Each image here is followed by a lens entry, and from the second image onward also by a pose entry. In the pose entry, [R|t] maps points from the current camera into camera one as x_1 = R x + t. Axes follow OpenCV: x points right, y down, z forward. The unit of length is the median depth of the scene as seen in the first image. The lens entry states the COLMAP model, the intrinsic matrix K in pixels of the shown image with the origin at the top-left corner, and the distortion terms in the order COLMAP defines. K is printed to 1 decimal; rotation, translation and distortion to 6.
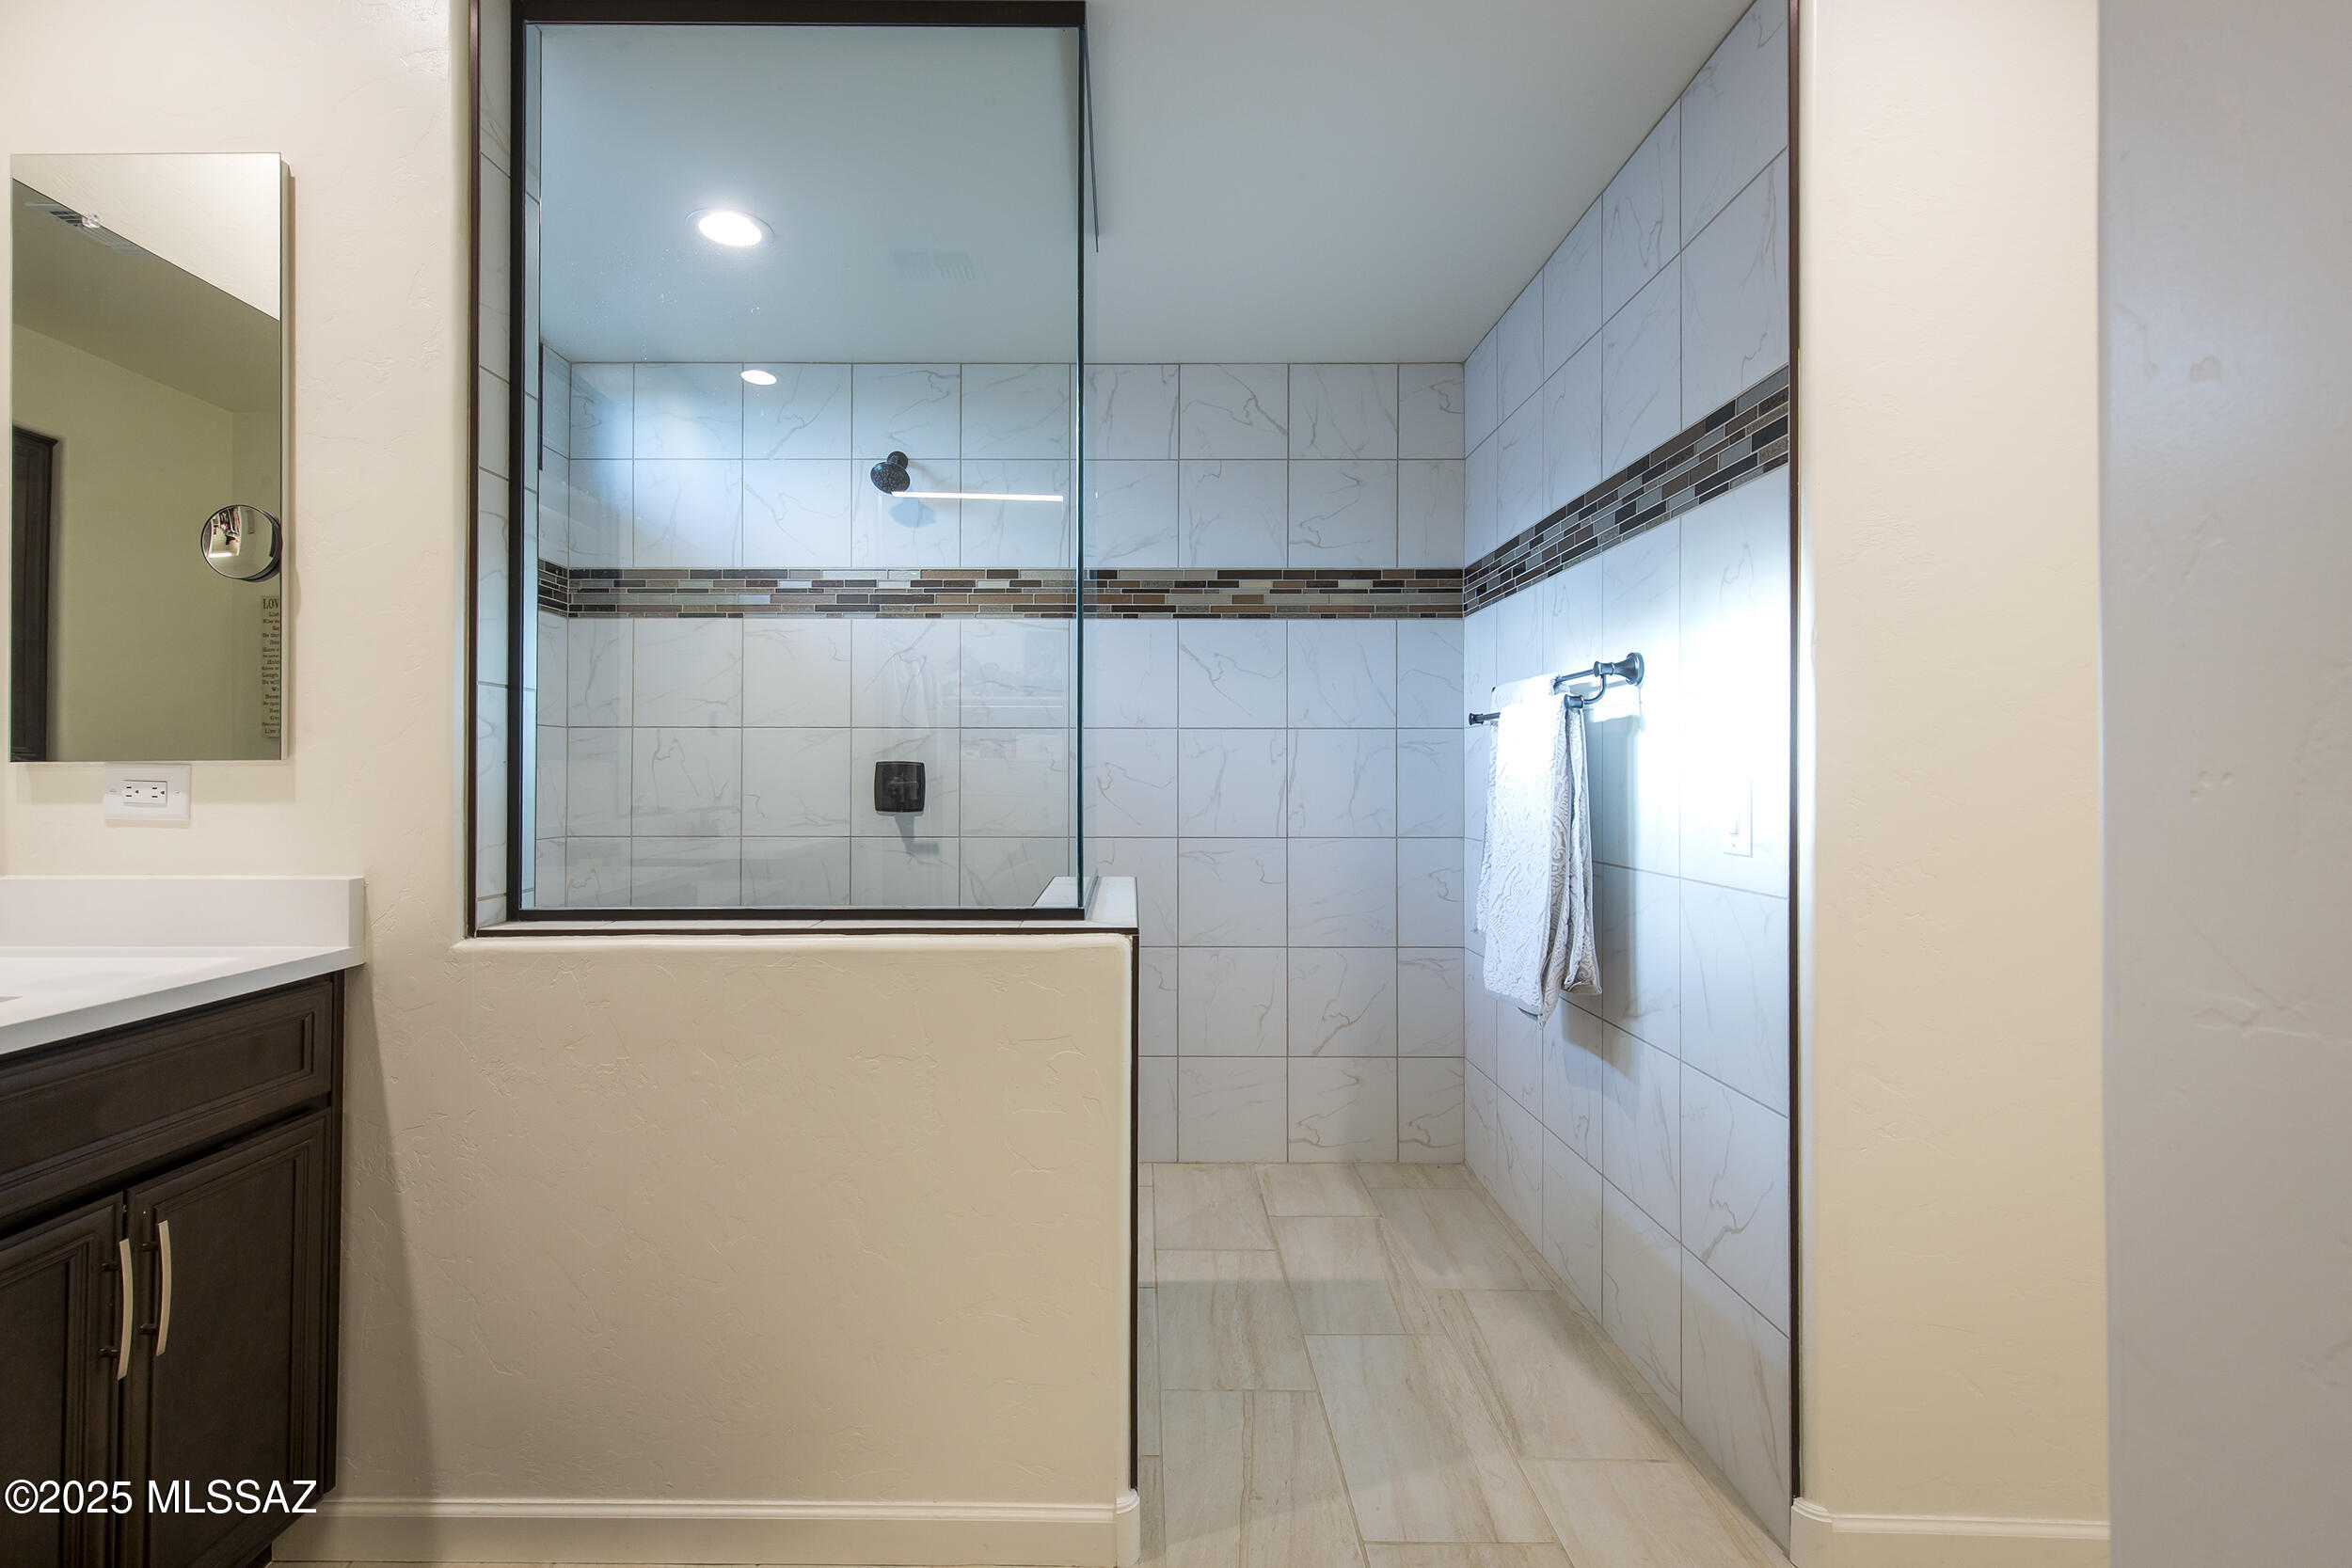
lens RADIAL K [[1074.6, 0, 1158.1], [0, 1074.6, 776.3], [0, 0, 1]] dist [0.008566, -0.001479]
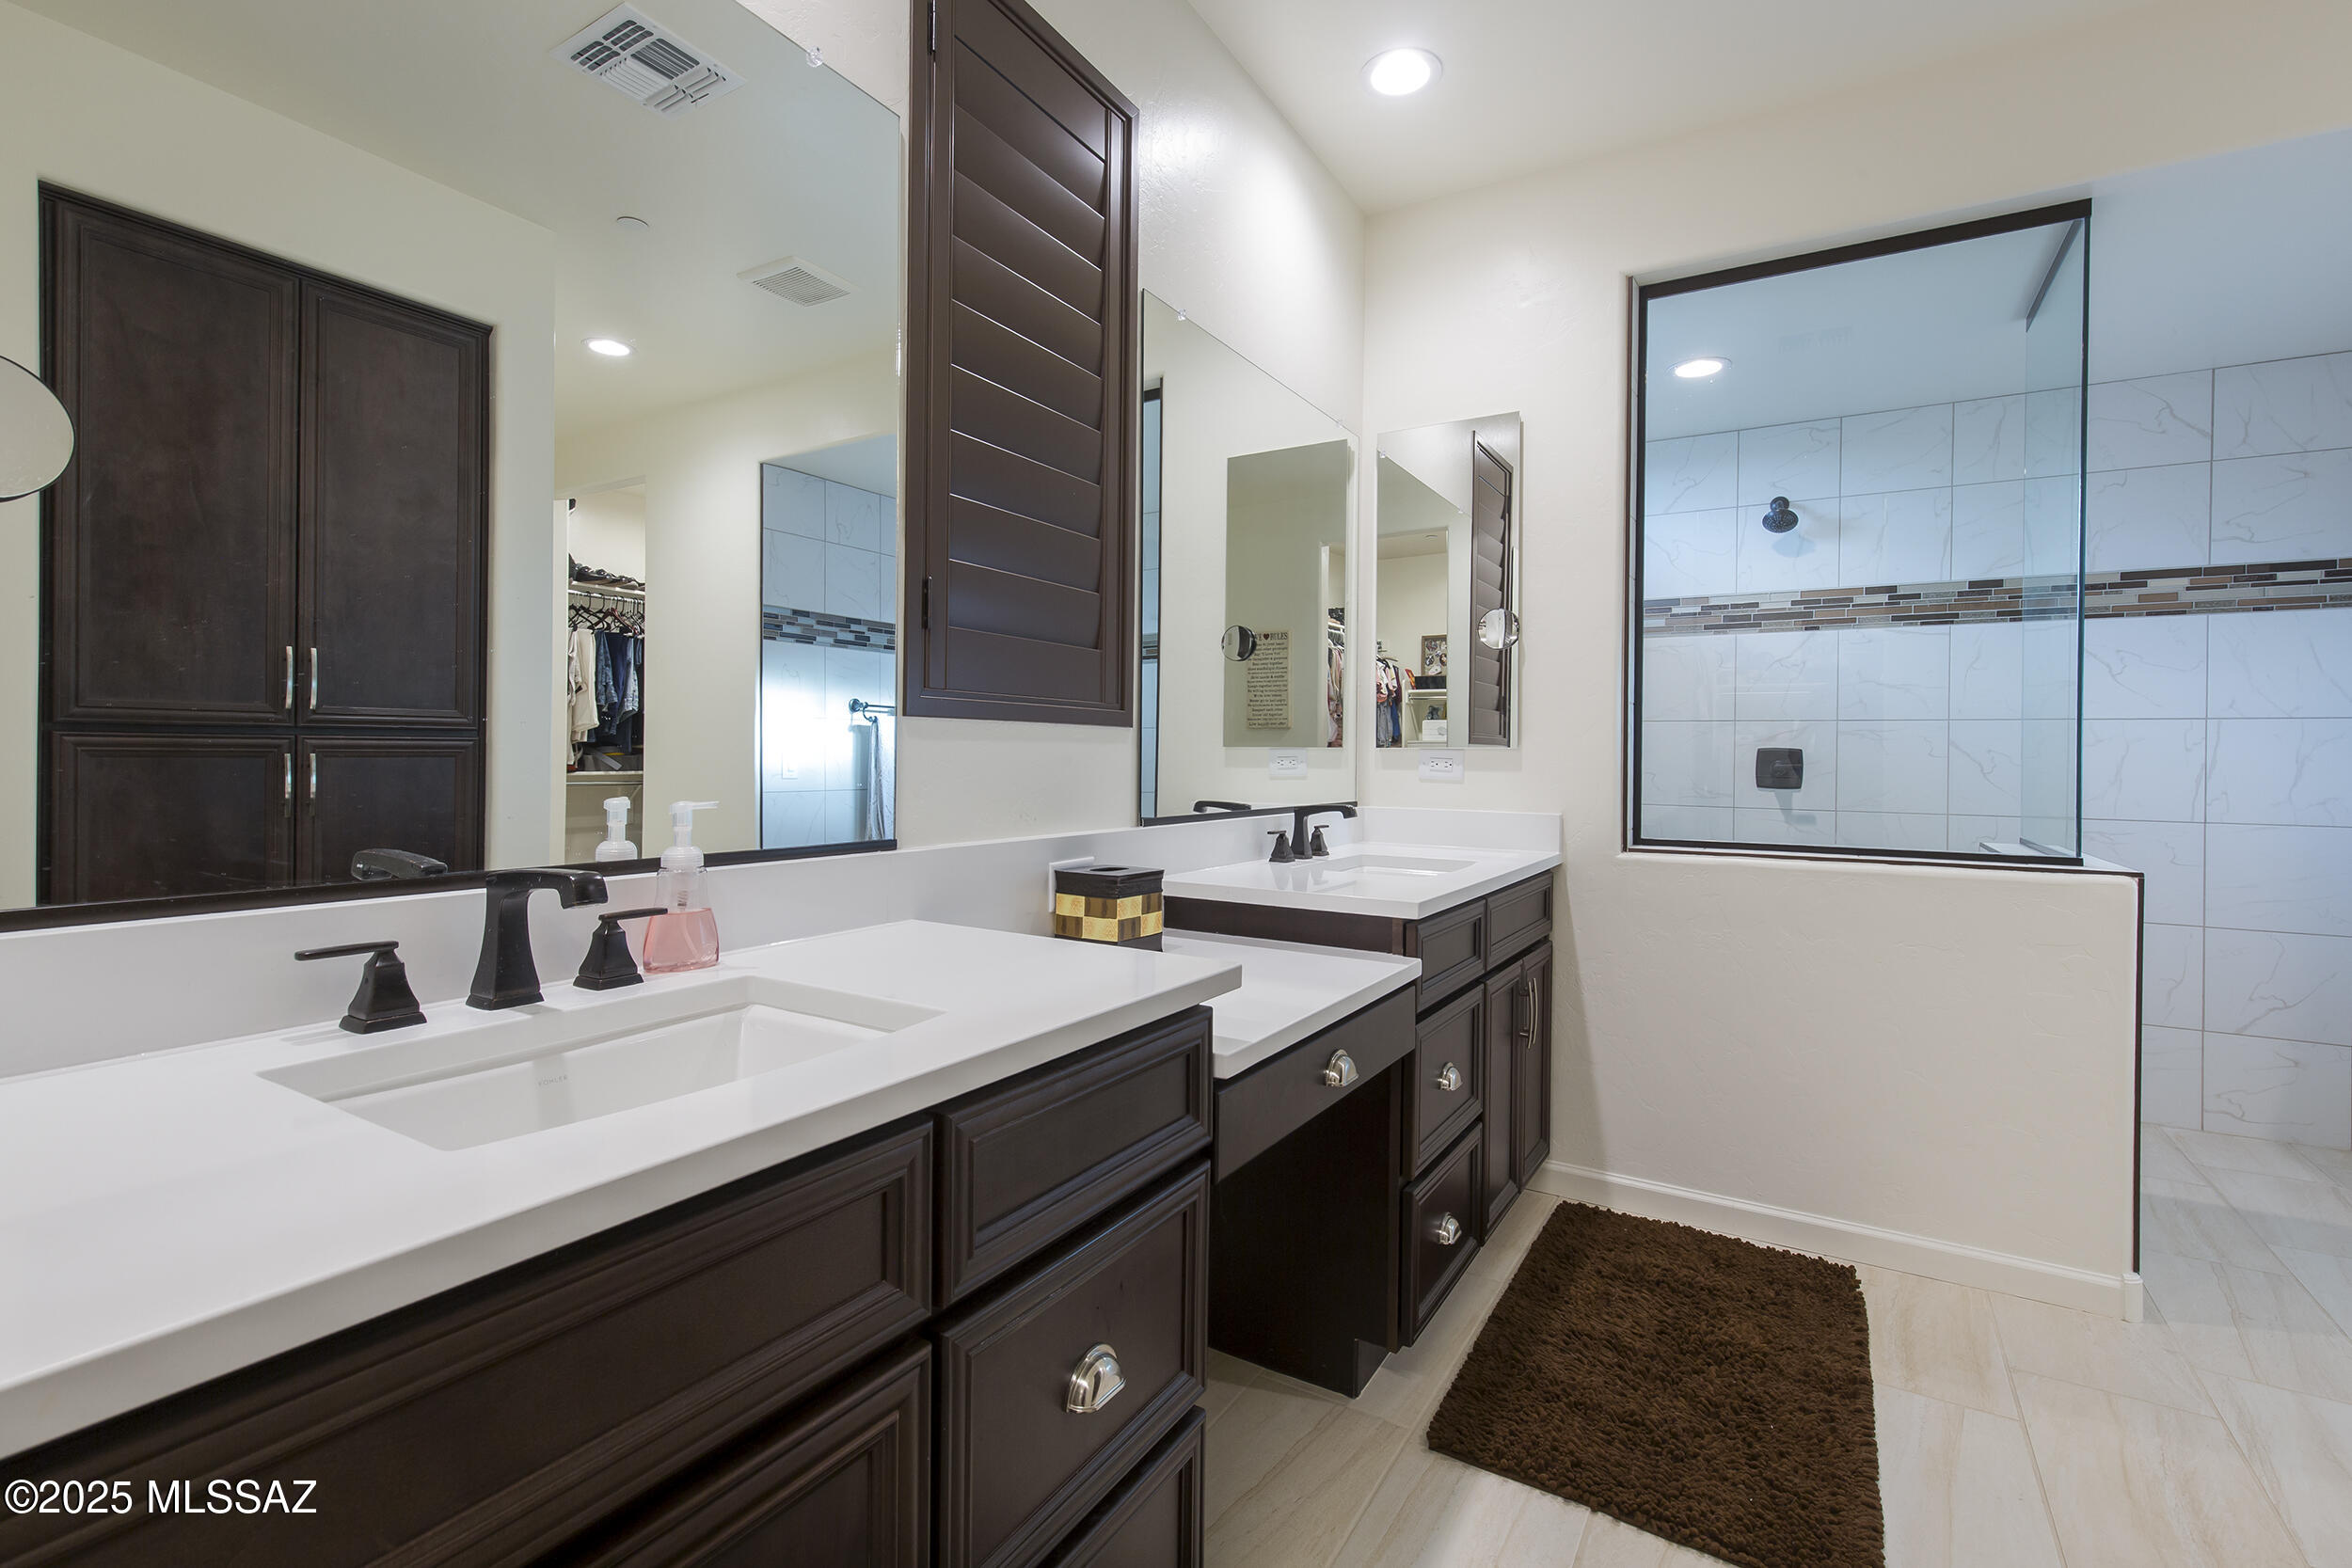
lens RADIAL K [[1074.6, 0, 1188.2], [0, 1074.6, 761.6], [0, 0, 1]] dist [0.008566, -0.001479]
pose [[0.850452, 0.013099, -0.525889, -0.168243], [-0.011107, 0.999914, 0.006944, 0.000999], [0.525935, -0.000065, 0.850525, -0.417021]]
